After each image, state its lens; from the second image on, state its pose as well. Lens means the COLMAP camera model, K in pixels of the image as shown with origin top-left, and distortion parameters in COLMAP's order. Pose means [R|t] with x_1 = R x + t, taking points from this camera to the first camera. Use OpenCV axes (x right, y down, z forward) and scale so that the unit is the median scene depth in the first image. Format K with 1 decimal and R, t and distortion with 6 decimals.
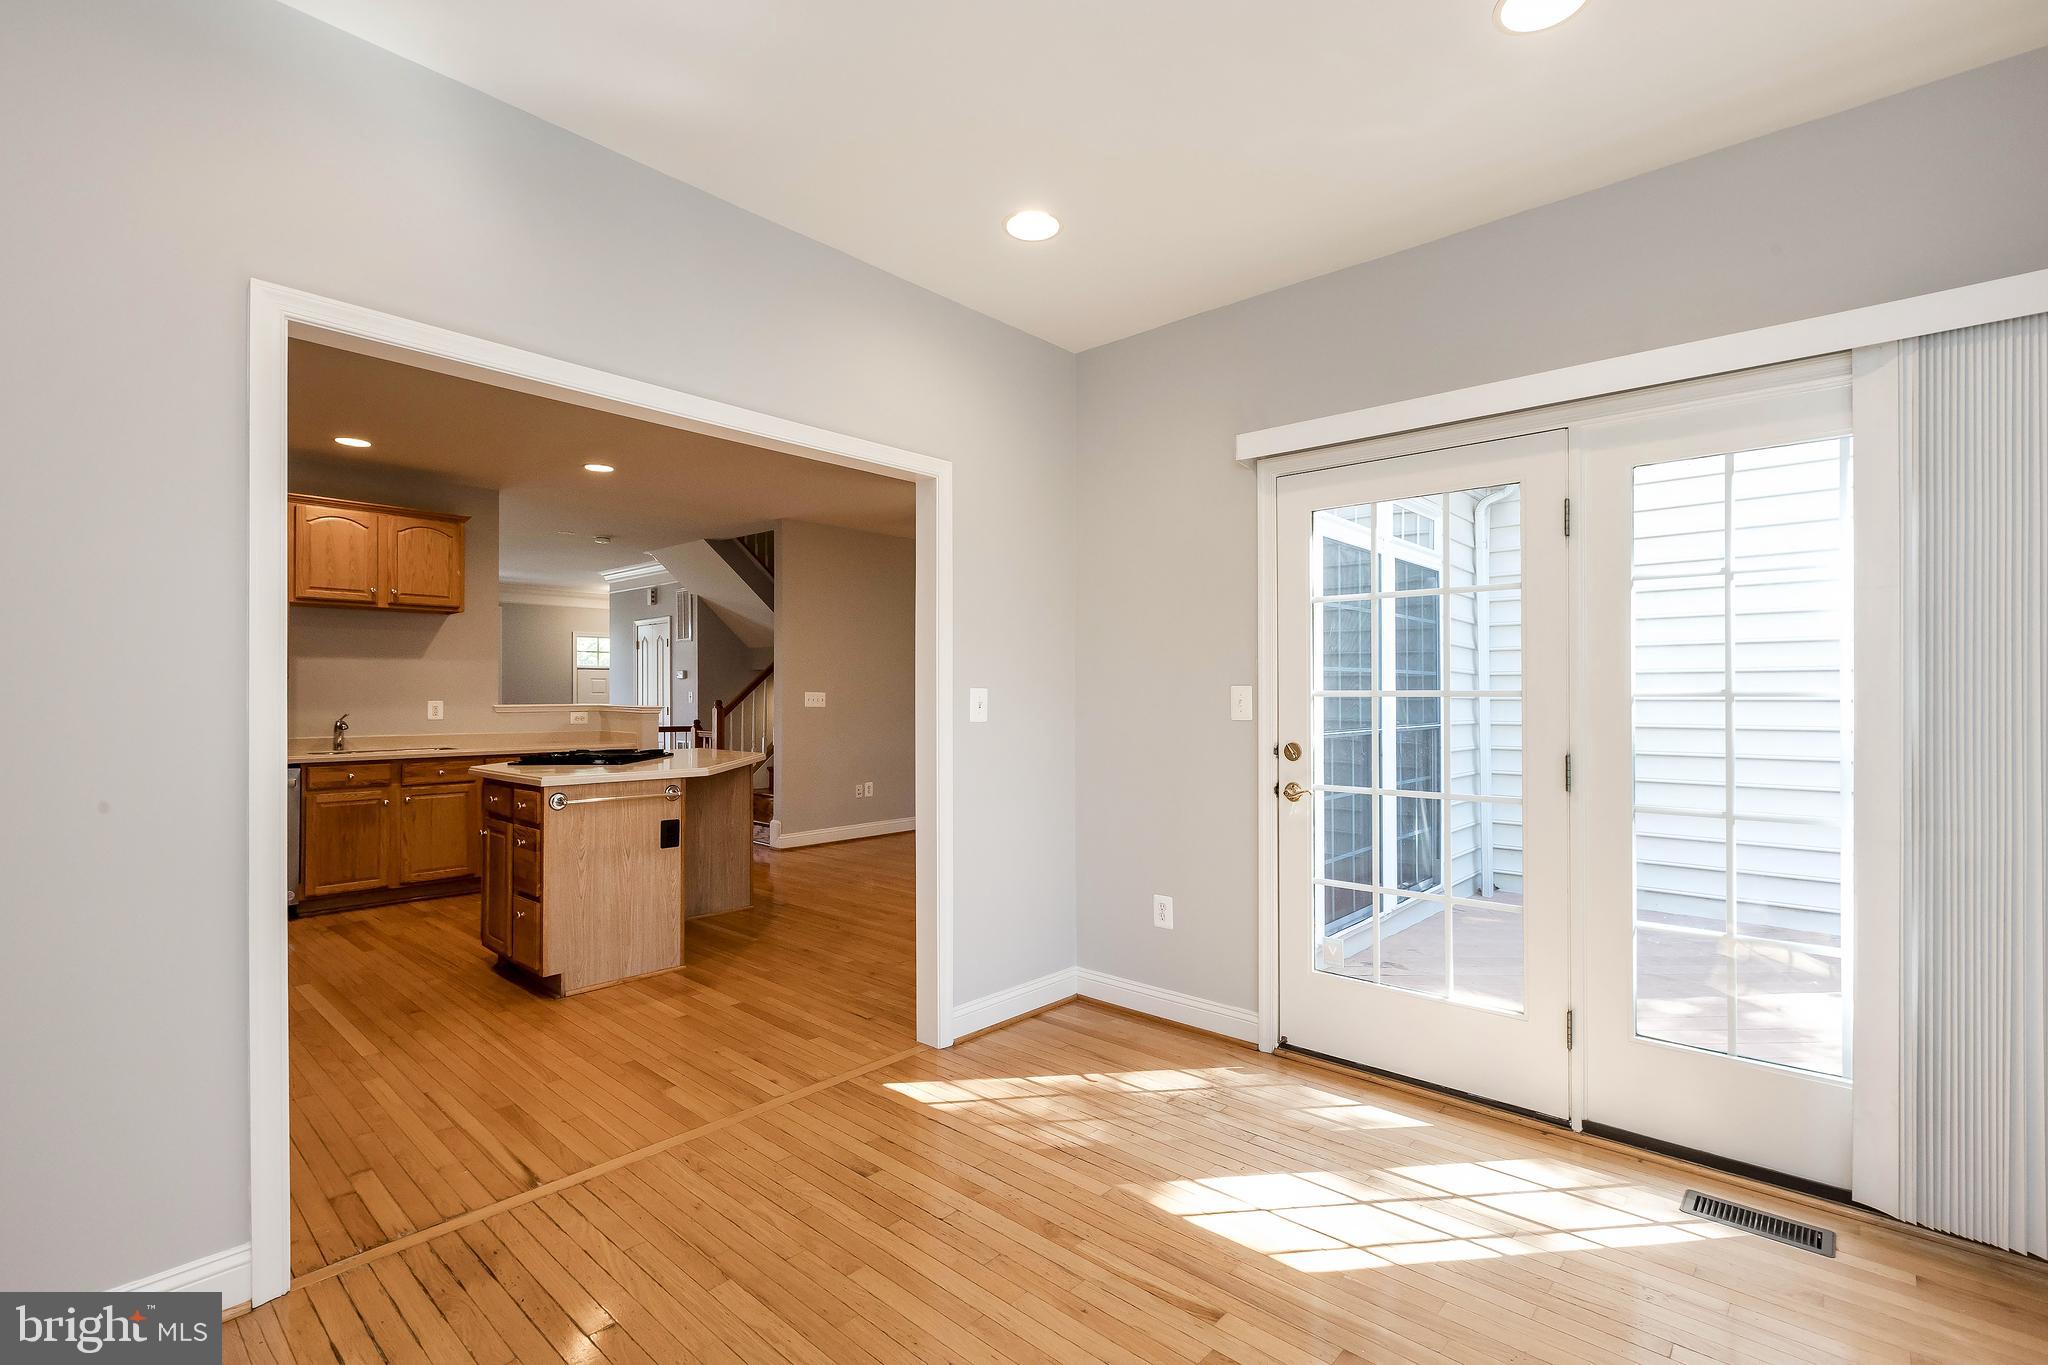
lens RADIAL K [[926.3, 0, 1042.1], [0, 926.3, 689.9], [0, 0, 1]] dist [-0.002822, -0.000456]
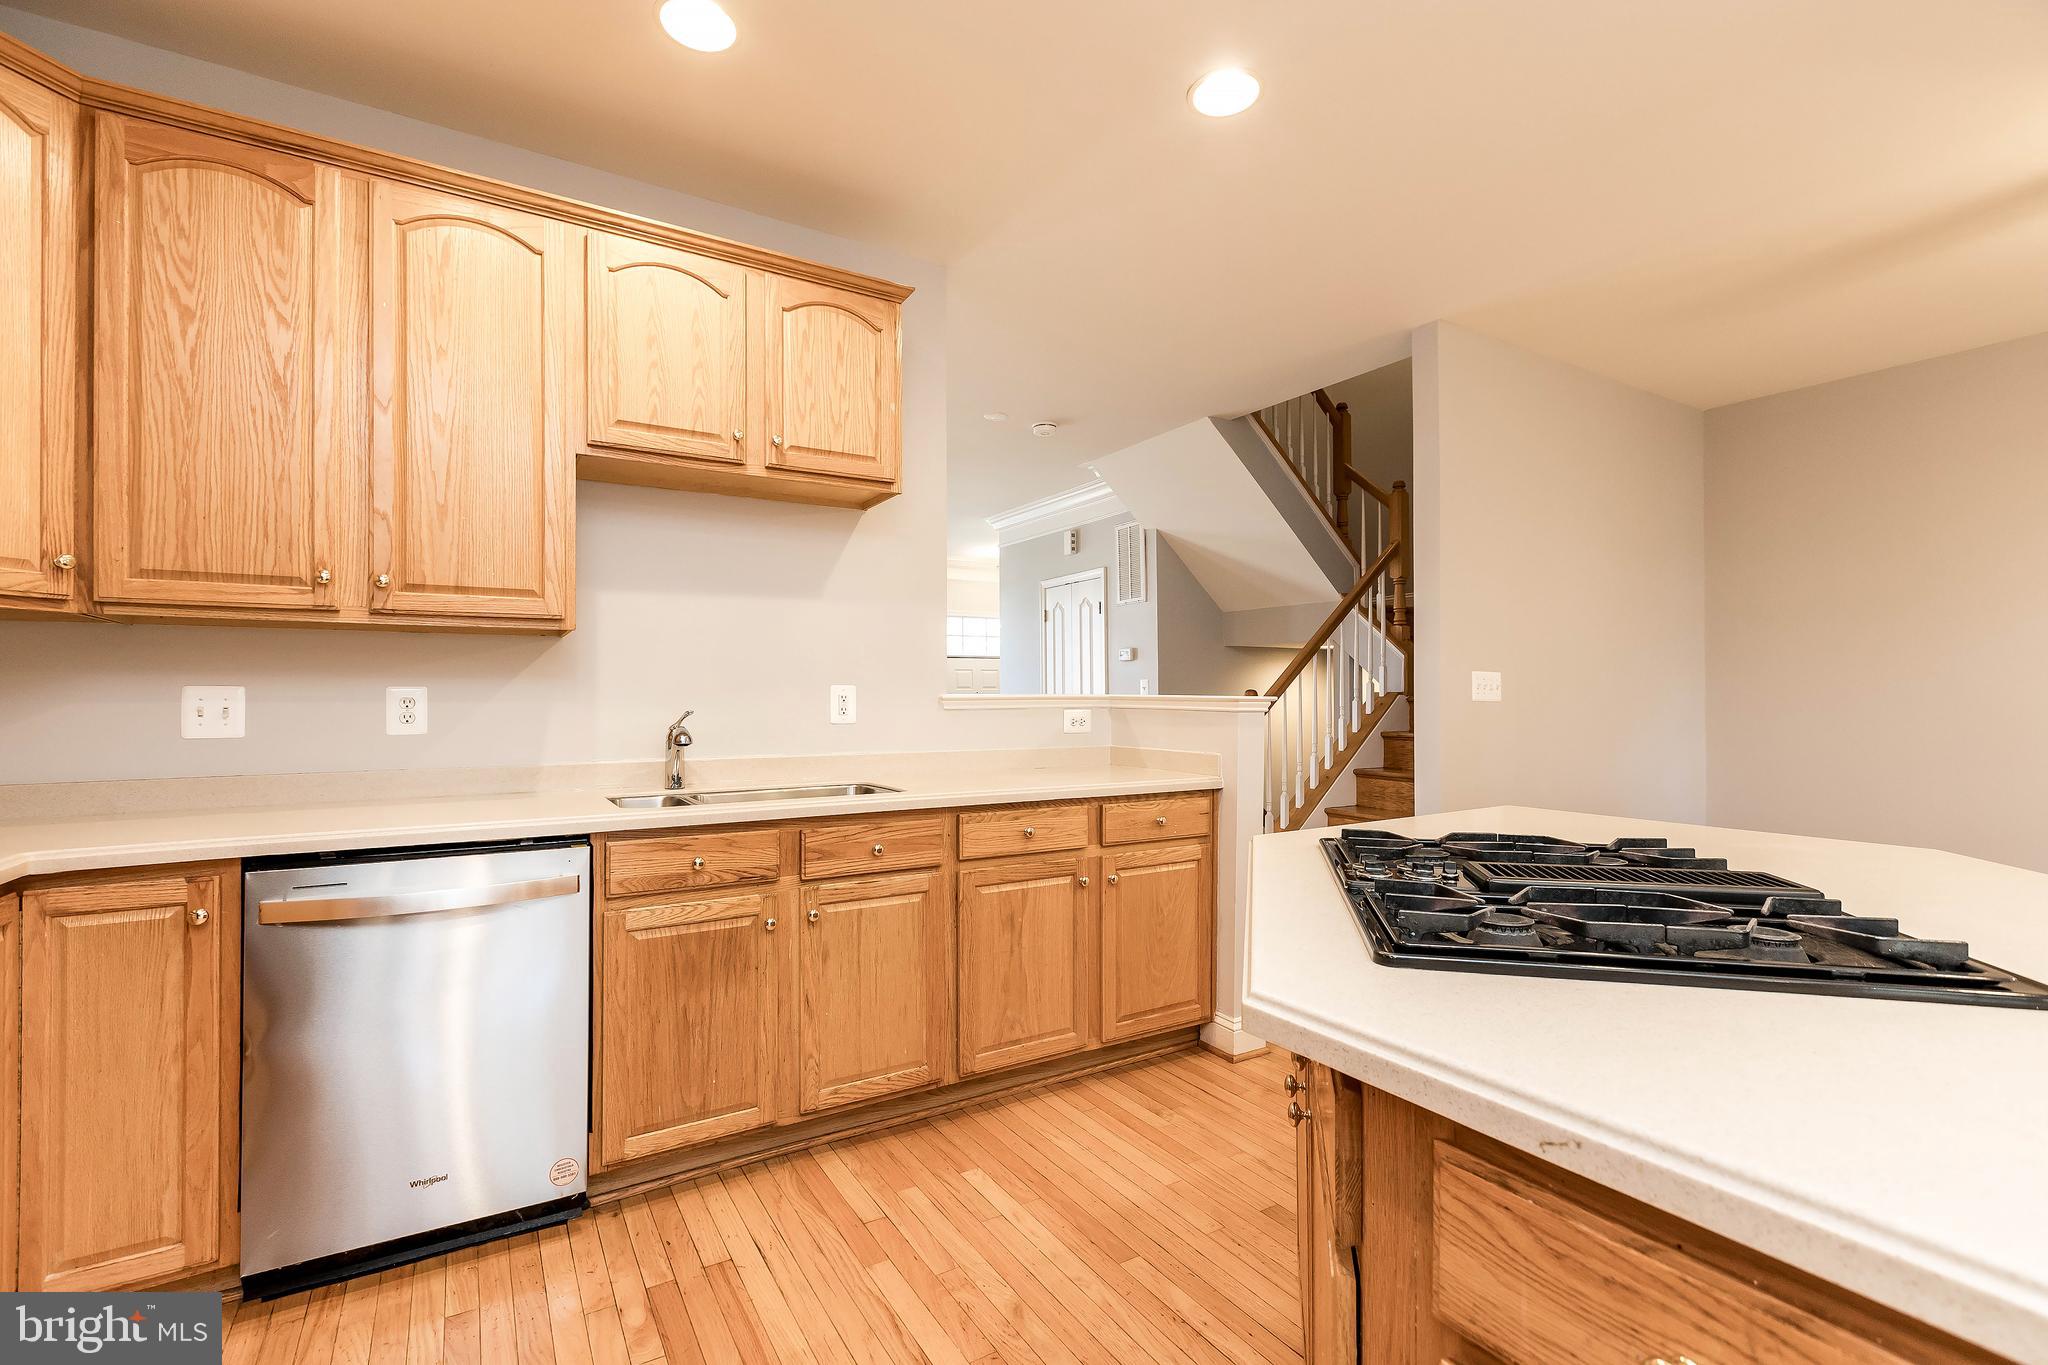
lens RADIAL K [[916.7, 0, 1016.3], [0, 916.7, 692.9], [0, 0, 1]] dist [0.000274, -0.000531]
pose [[0.954205, -0.004947, -0.299112, -0.462458], [0.004963, 0.999987, -0.000705, 0.018188], [0.299112, -0.000812, 0.954218, 0.616266]]
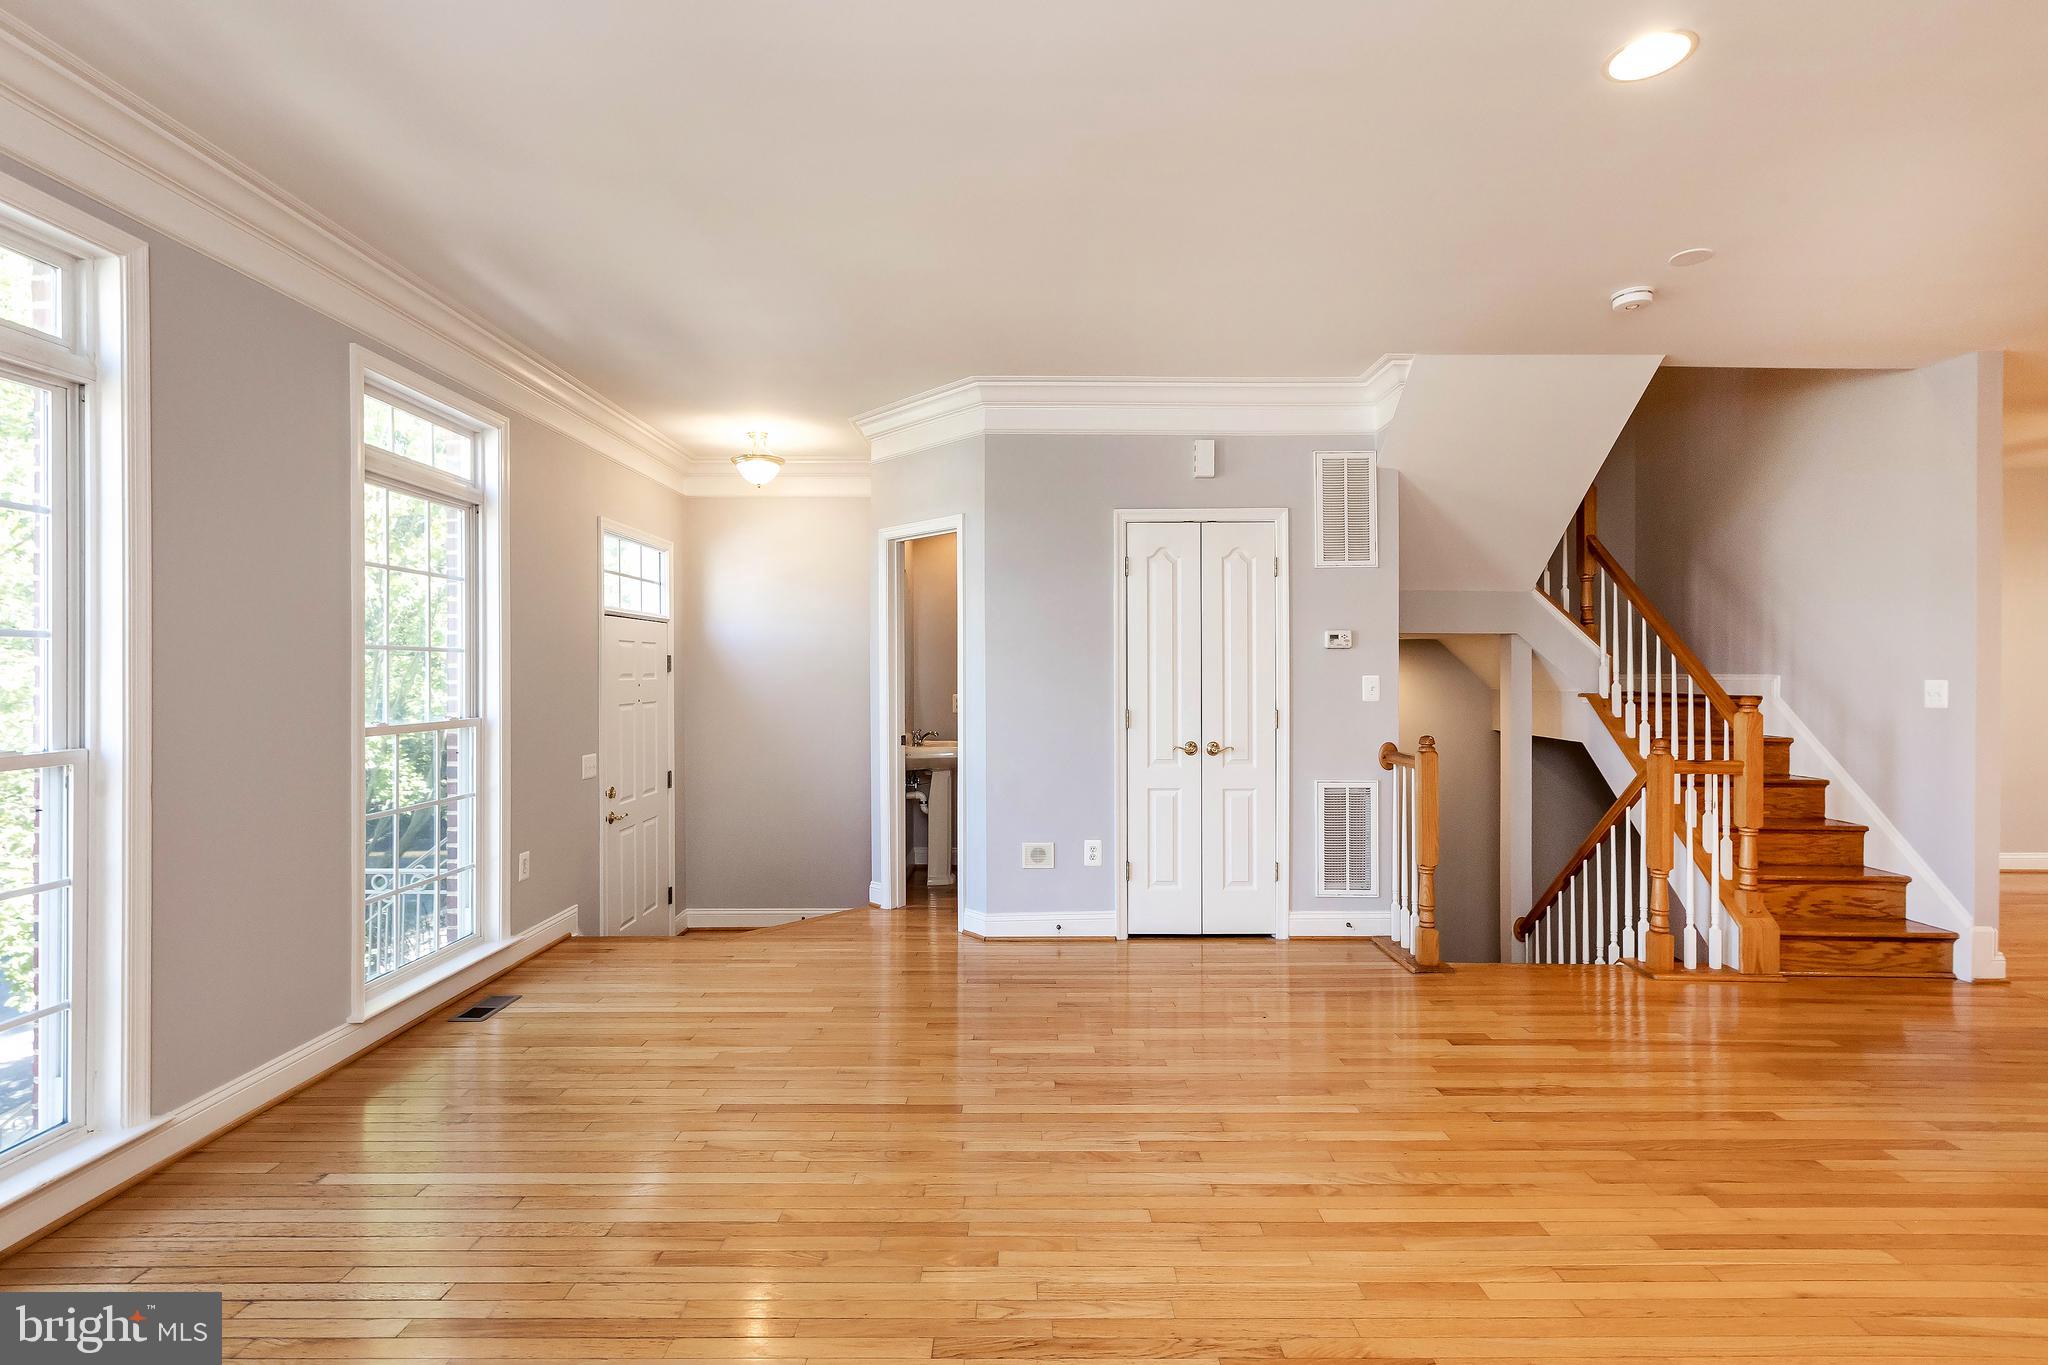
lens RADIAL K [[891.8, 0, 1021.9], [0, 891.8, 669.3], [0, 0, 1]] dist [-0.001355, 0.000309]
pose [[0.753183, -0.000644, 0.657811, -1.358634], [-0.003080, 0.999985, 0.004507, -0.005702], [-0.657804, -0.005421, 0.753170, 1.323185]]
